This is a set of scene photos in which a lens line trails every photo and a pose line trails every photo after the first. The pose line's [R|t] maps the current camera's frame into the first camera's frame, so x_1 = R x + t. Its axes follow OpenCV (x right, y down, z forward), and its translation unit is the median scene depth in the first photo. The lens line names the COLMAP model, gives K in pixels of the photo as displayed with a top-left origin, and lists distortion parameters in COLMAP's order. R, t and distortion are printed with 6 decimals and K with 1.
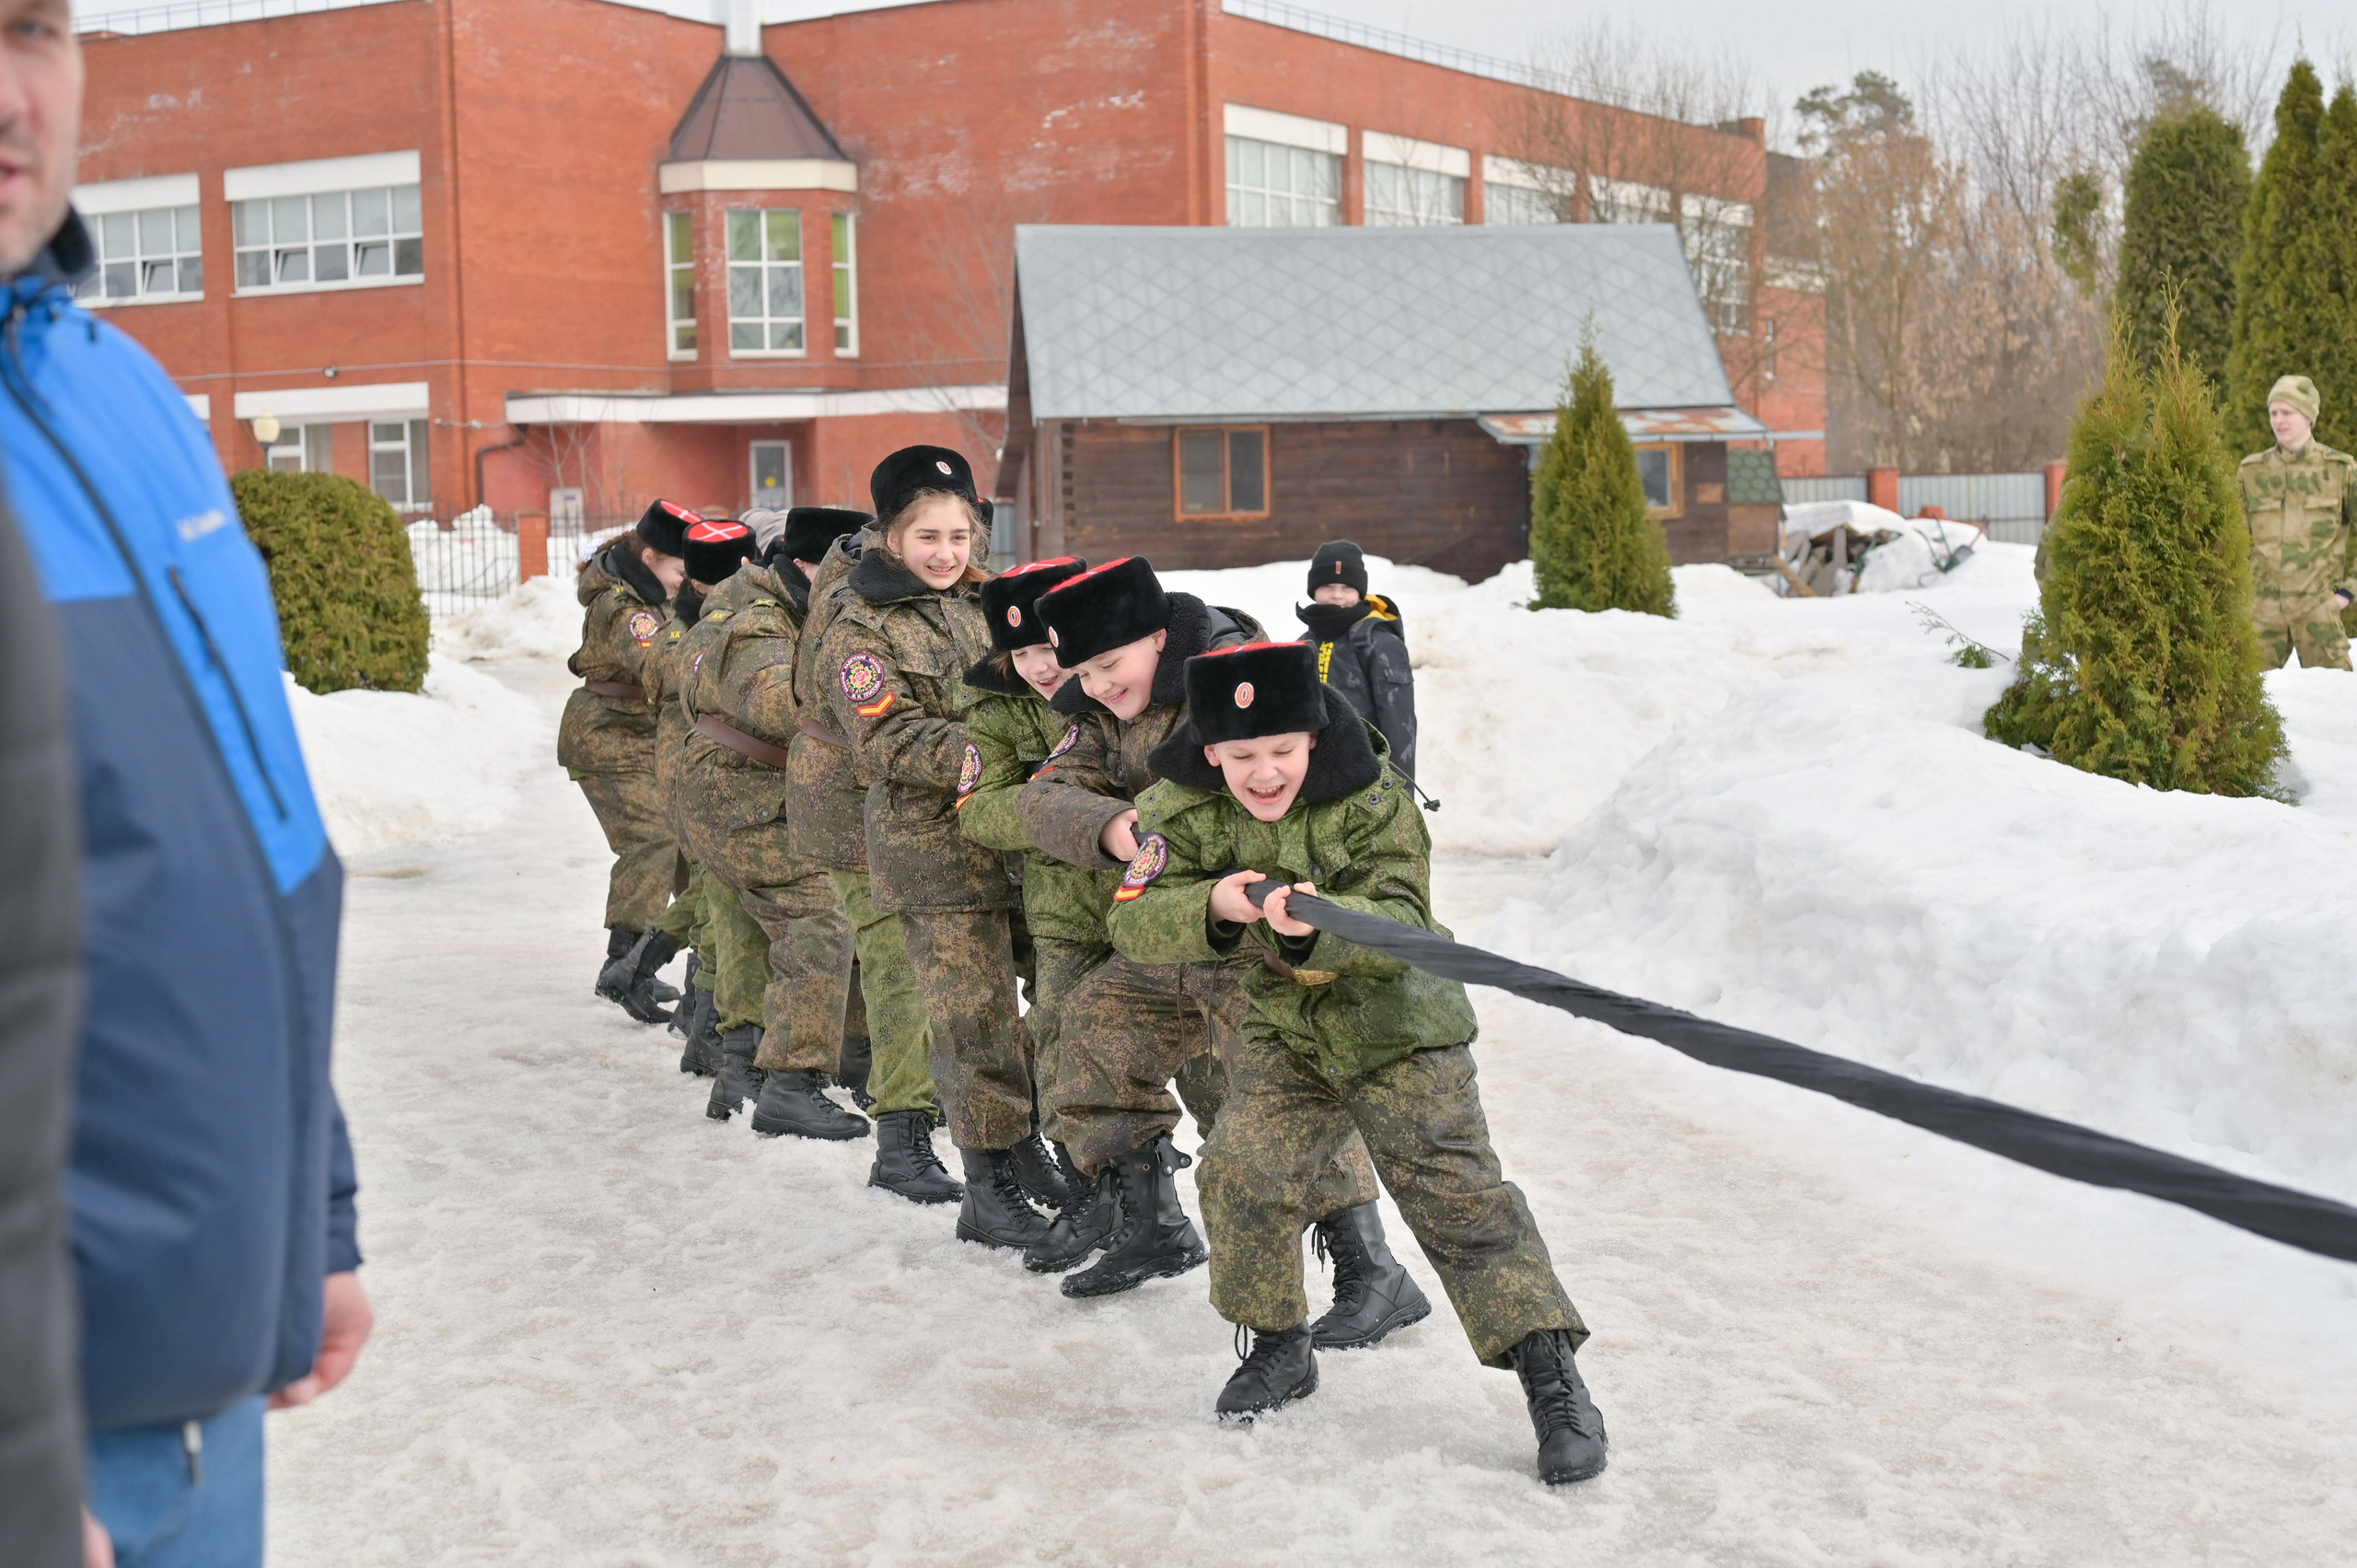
lens RADIAL K [[3642.9, 0, 1182.1], [0, 3642.9, 783.0], [0, 0, 1]] dist [-0.024240, 0.000000]
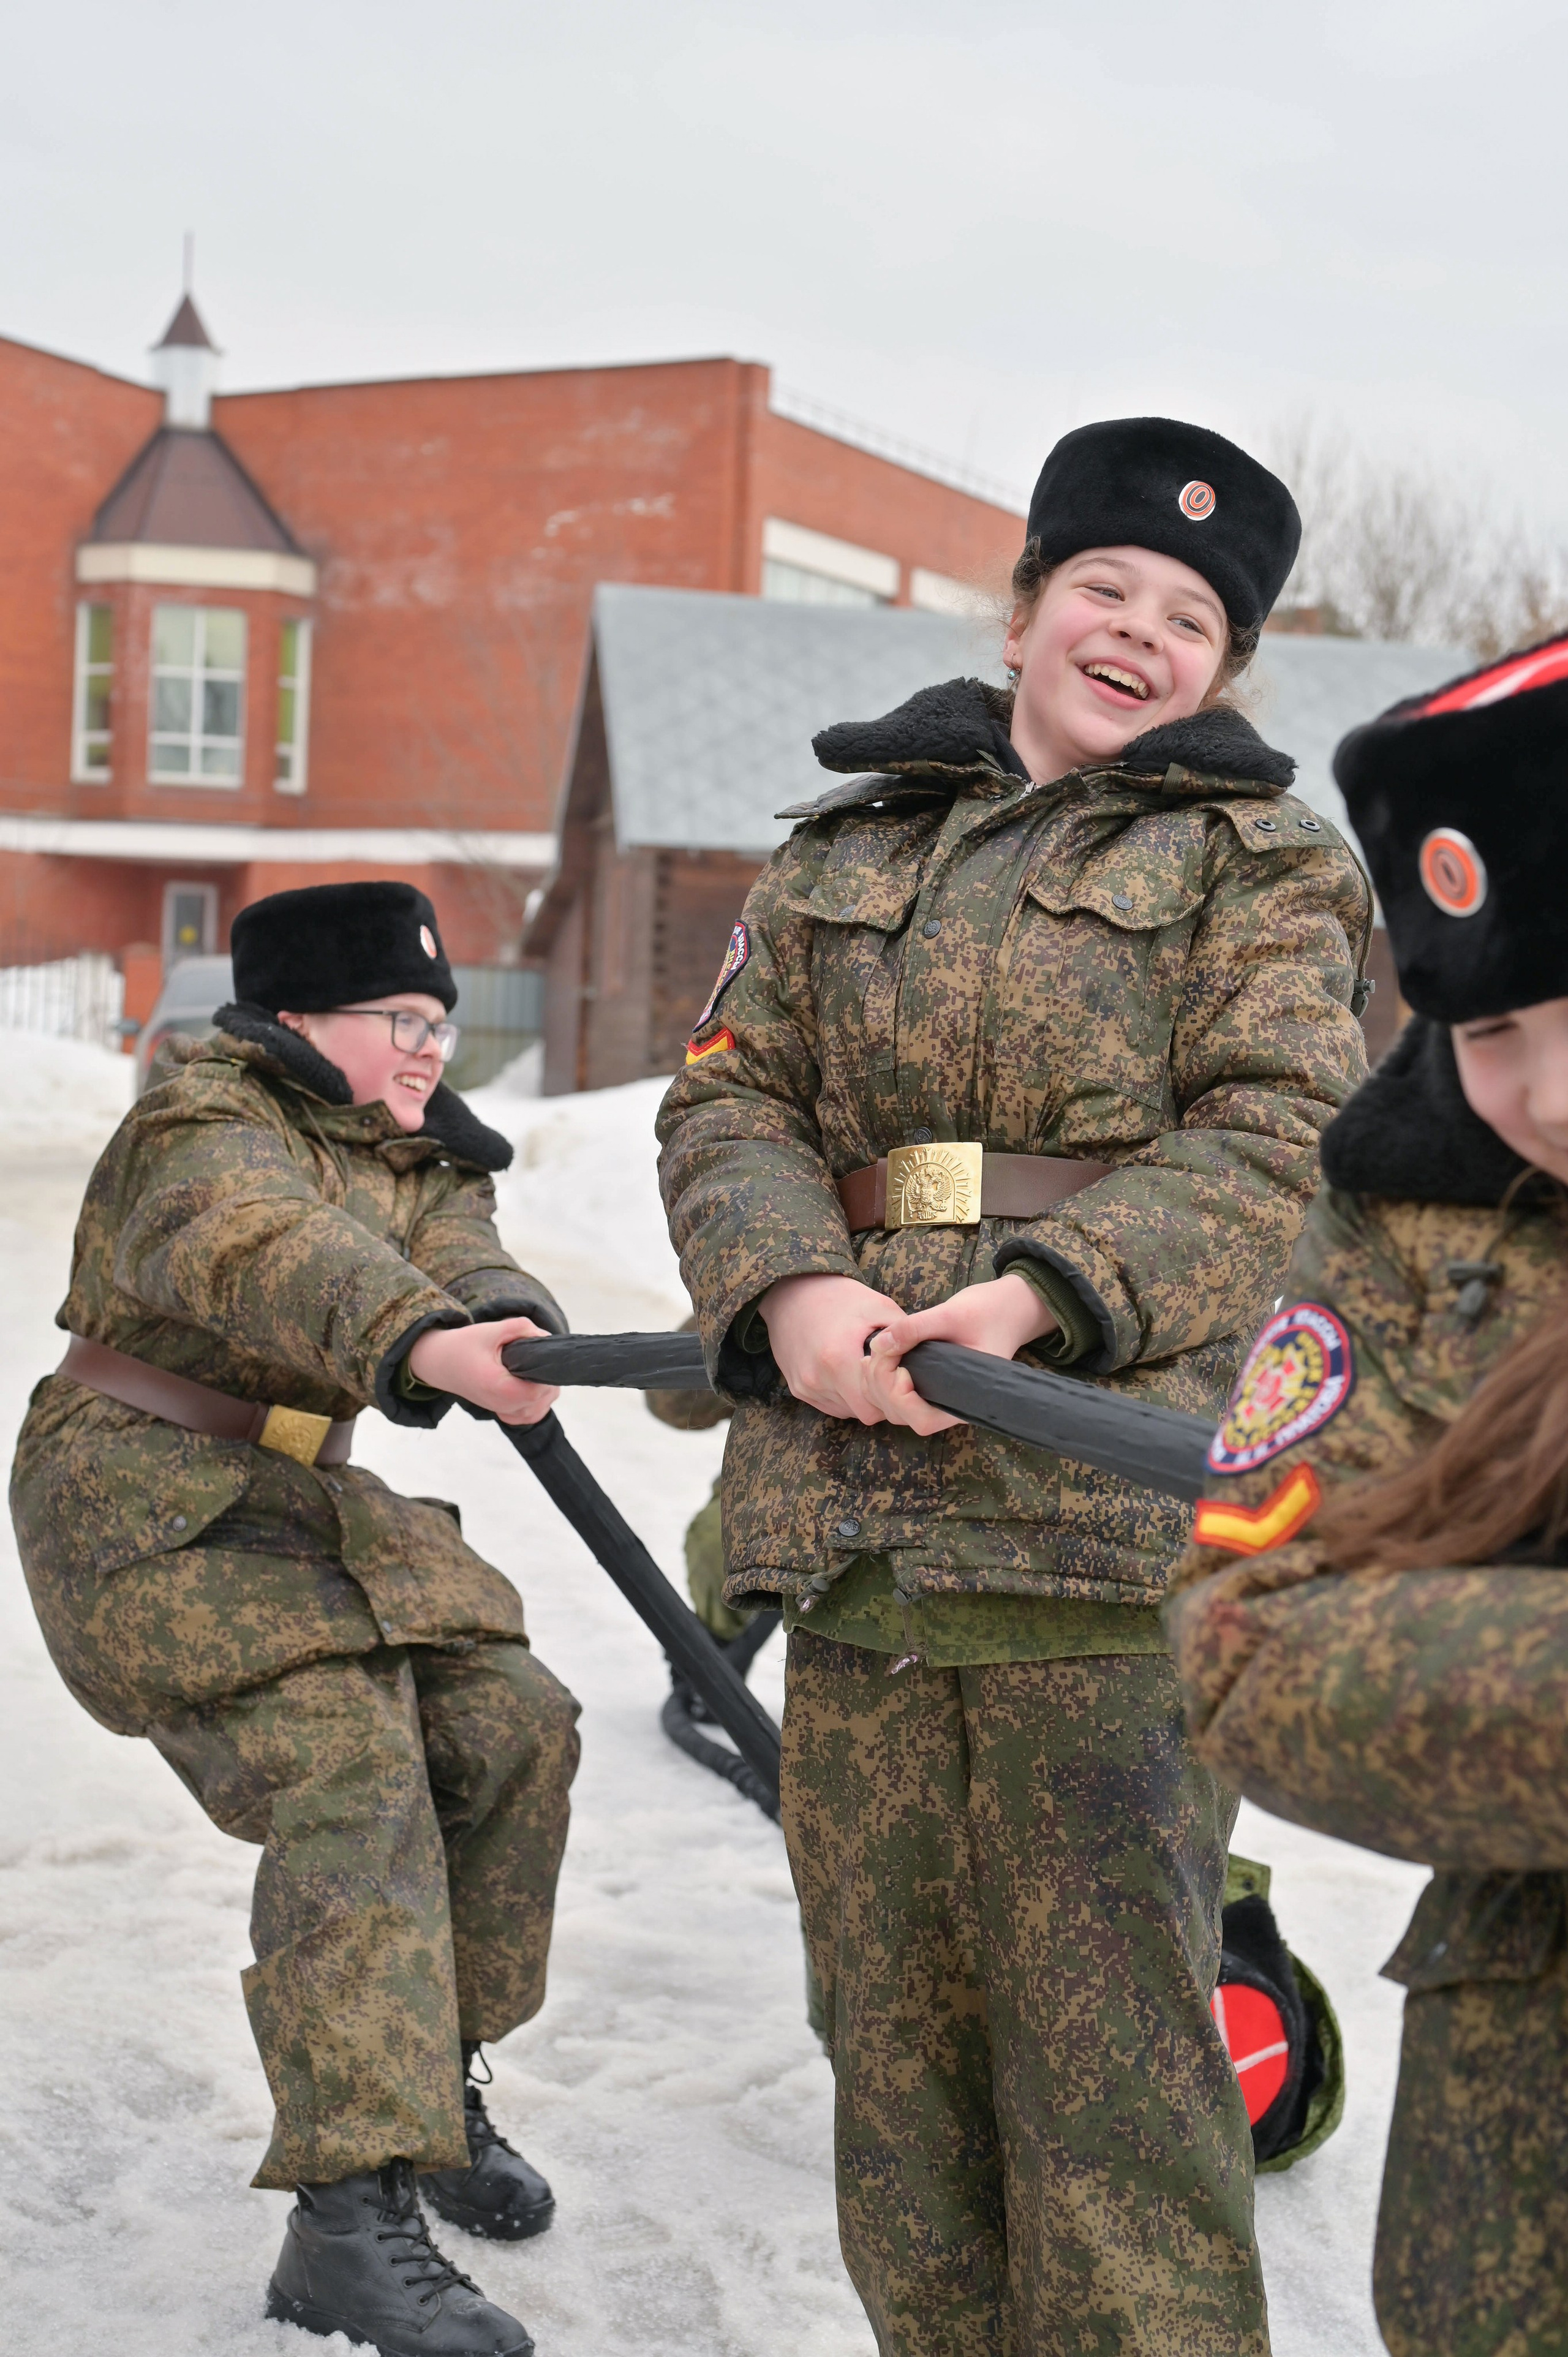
lens RADIAL K [[3664.1, 0, 788.5], [0, 3664.1, 1172.1], [0, 0, 1]] dist [0.009021, 0.000000]
pose [[0.995934, 0.061717, 0.065626, -0.028679], [-0.059491, 0.997603, -0.035355, -0.007133], [-0.067651, 0.031308, 0.997218, 0.160481]]
